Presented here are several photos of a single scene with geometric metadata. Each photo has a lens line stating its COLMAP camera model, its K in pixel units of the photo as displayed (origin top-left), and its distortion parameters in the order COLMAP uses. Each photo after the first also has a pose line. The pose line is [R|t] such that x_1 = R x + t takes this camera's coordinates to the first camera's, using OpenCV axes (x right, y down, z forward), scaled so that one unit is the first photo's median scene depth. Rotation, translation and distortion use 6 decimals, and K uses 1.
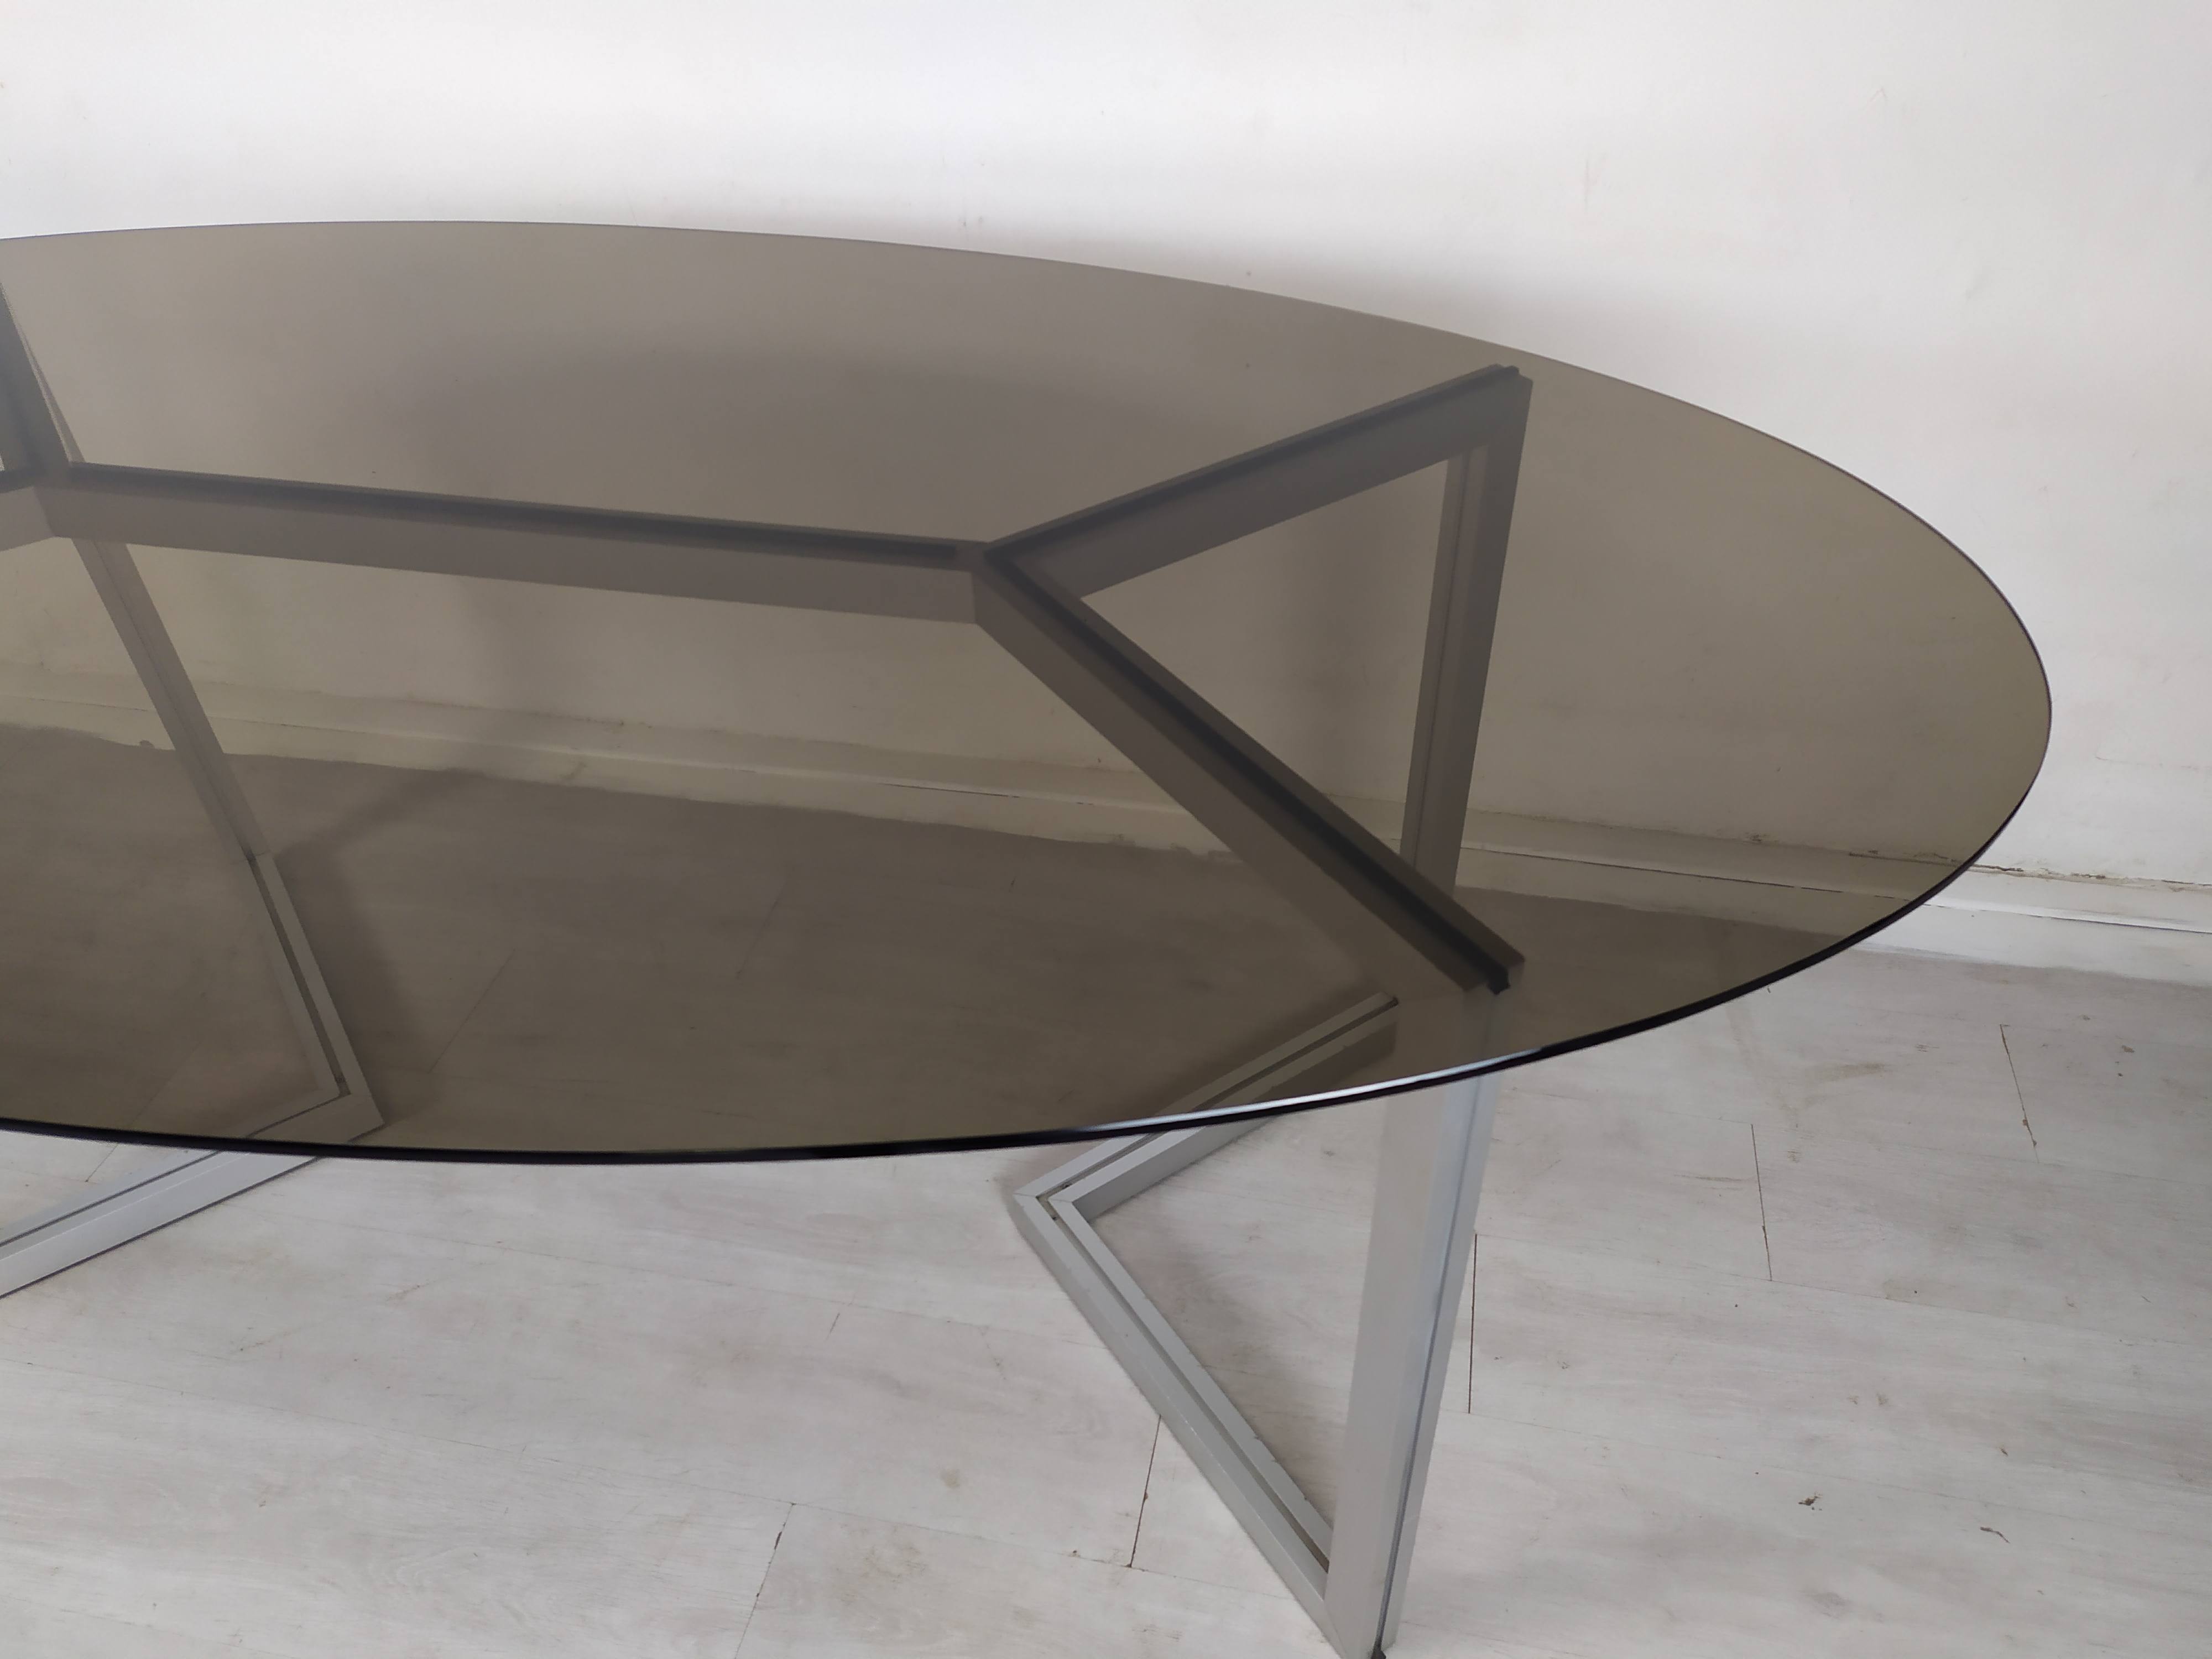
lens RADIAL K [[1661.5, 0, 1119.0], [0, 1661.5, 821.2], [0, 0, 1]] dist [0.047850, -0.047437]
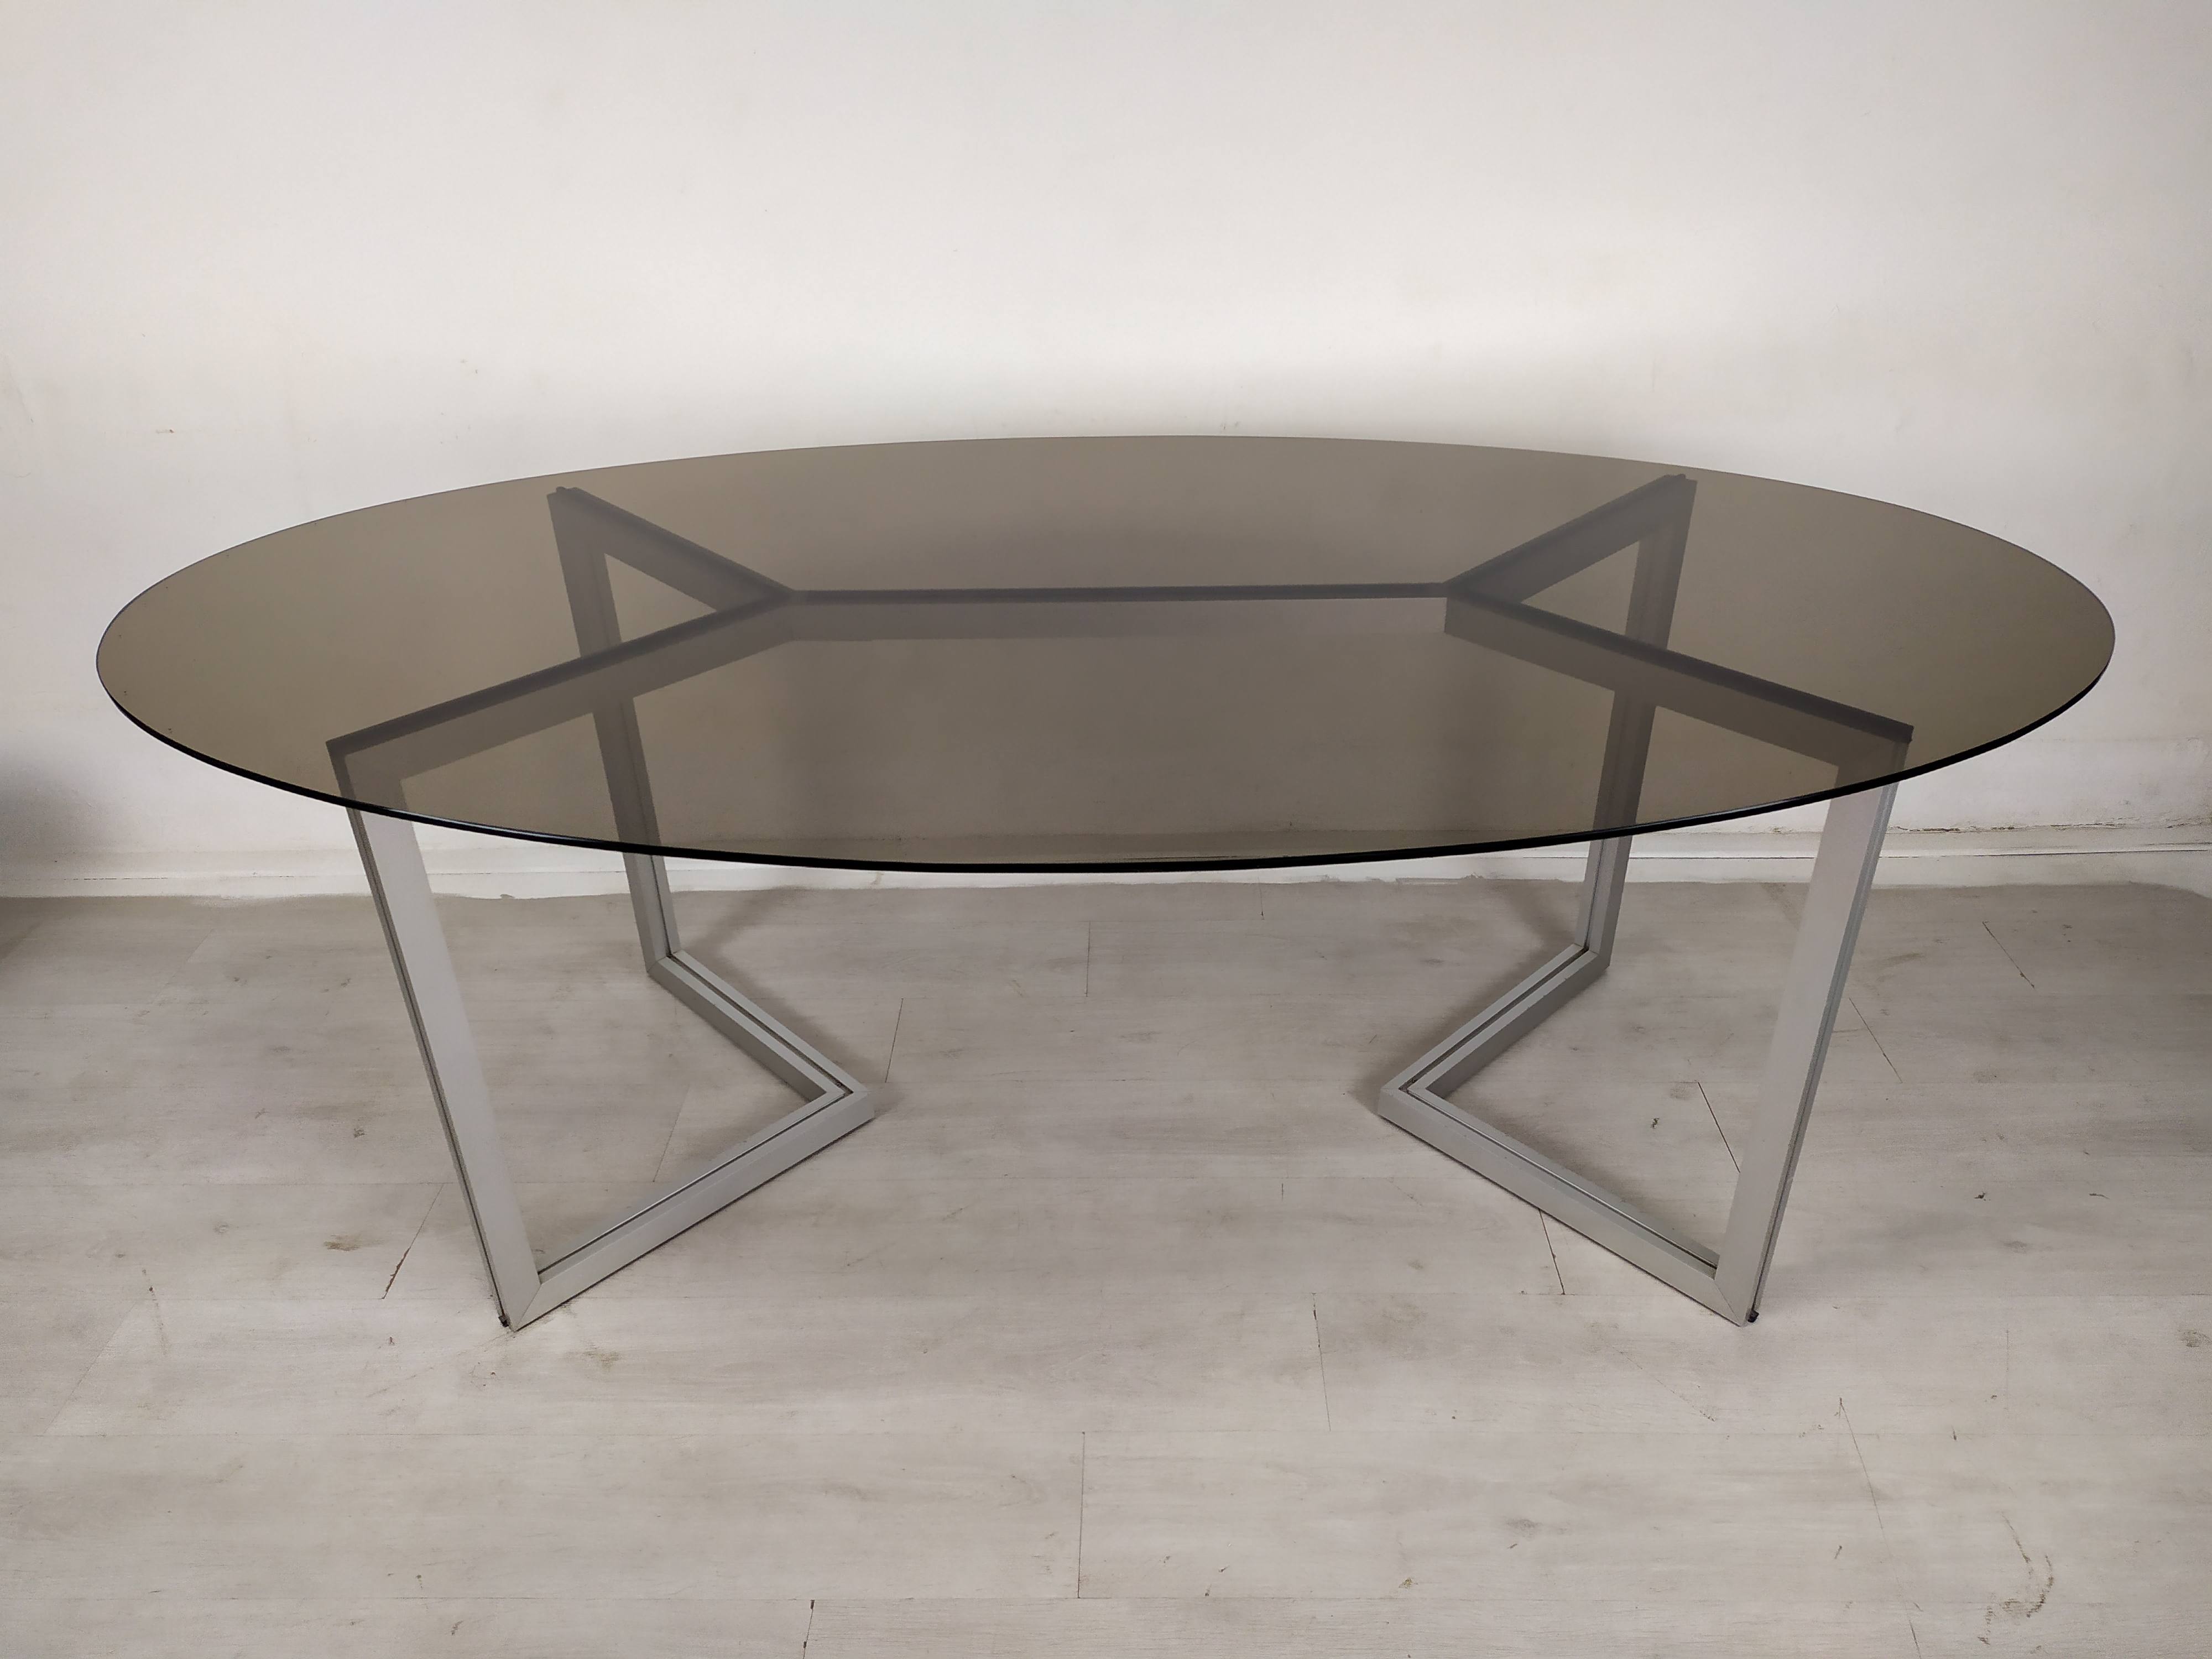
lens RADIAL K [[1661.5, 0, 1108.4], [0, 1661.5, 825.2], [0, 0, 1]] dist [0.047850, -0.047437]
pose [[0.982756, -0.091199, 0.160853, -0.489343], [0.115596, 0.981983, -0.149492, 0.191207], [-0.144321, 0.165508, 0.975591, -0.343152]]
